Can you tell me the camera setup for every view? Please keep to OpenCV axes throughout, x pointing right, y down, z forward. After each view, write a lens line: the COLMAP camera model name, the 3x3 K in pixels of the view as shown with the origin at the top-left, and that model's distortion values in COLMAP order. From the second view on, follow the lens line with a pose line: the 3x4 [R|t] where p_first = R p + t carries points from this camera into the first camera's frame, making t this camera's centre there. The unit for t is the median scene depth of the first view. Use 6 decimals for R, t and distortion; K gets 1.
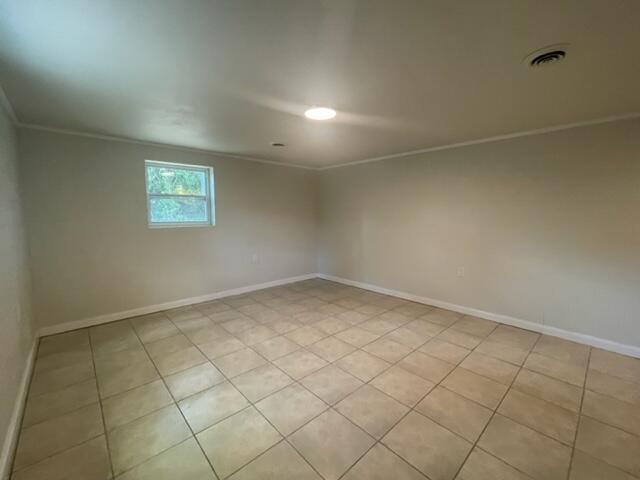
lens RADIAL K [[257.1, 0, 320.0], [0, 257.1, 240.0], [0, 0, 1]] dist [-0.000035, 0.000095]
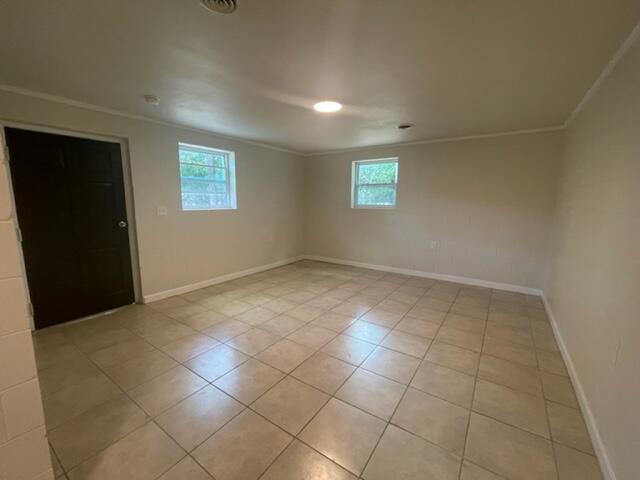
lens RADIAL K [[257.1, 0, 320.0], [0, 257.1, 240.0], [0, 0, 1]] dist [-0.000035, 0.000095]
pose [[0.267355, 0.150022, -0.951848, 0.750219], [-0.101161, 0.986717, 0.127104, -0.036678], [0.958273, 0.062308, 0.278980, 0.461112]]
